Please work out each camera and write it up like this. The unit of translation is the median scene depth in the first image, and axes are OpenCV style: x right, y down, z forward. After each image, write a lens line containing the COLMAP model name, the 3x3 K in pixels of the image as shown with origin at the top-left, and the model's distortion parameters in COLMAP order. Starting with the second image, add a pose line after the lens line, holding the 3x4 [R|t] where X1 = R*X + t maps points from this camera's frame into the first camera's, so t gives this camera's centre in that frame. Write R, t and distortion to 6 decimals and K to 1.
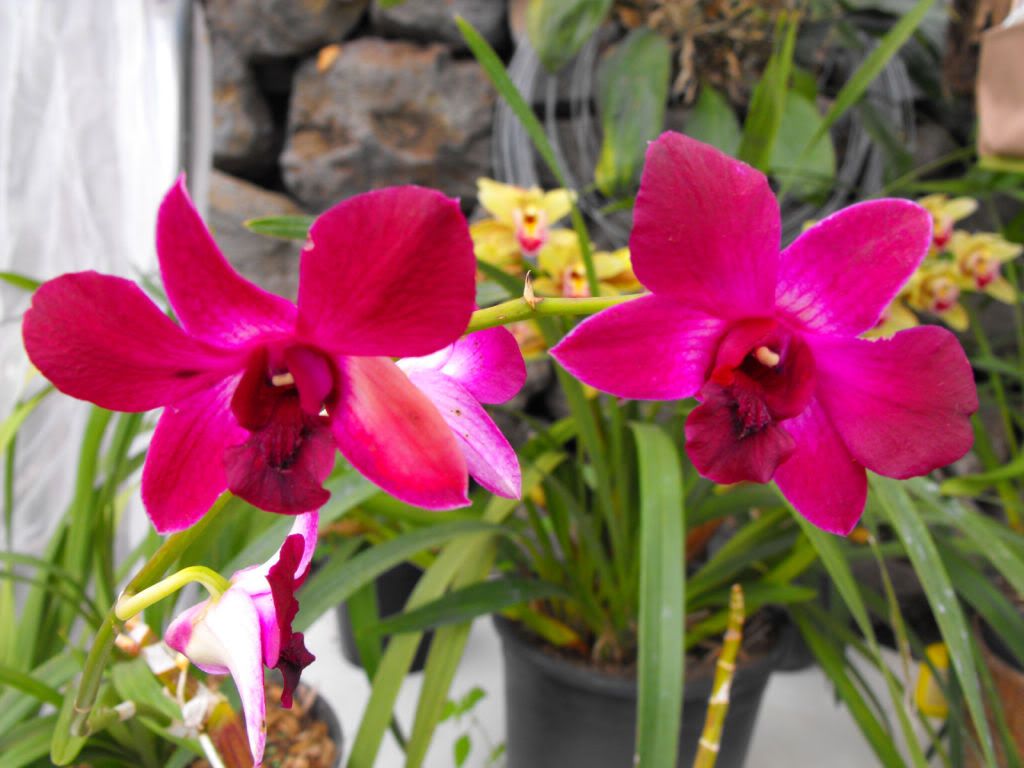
lens RADIAL K [[986.9, 0, 512.0], [0, 986.9, 384.0], [0, 0, 1]] dist [-0.262456, 0.266535]
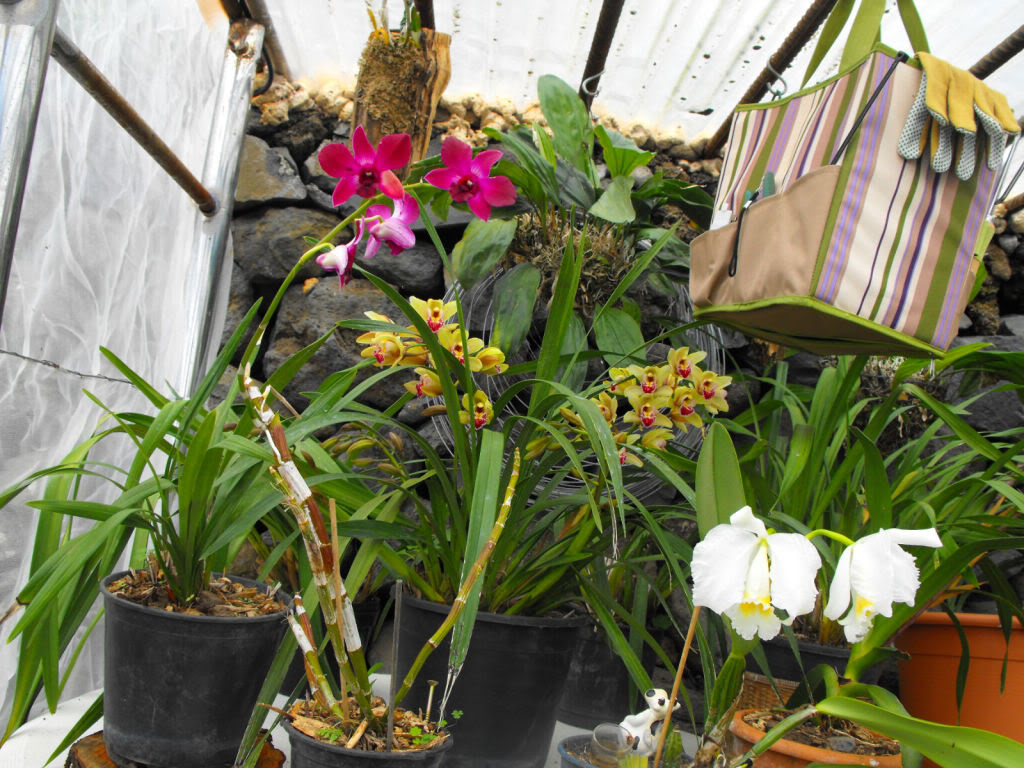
lens RADIAL K [[986.9, 0, 512.0], [0, 986.9, 384.0], [0, 0, 1]] dist [-0.262456, 0.266535]
pose [[0.993792, 0.093176, 0.060791, 0.502879], [-0.068333, 0.942418, -0.327381, 4.533687], [-0.087795, 0.321194, 0.942935, -5.940931]]
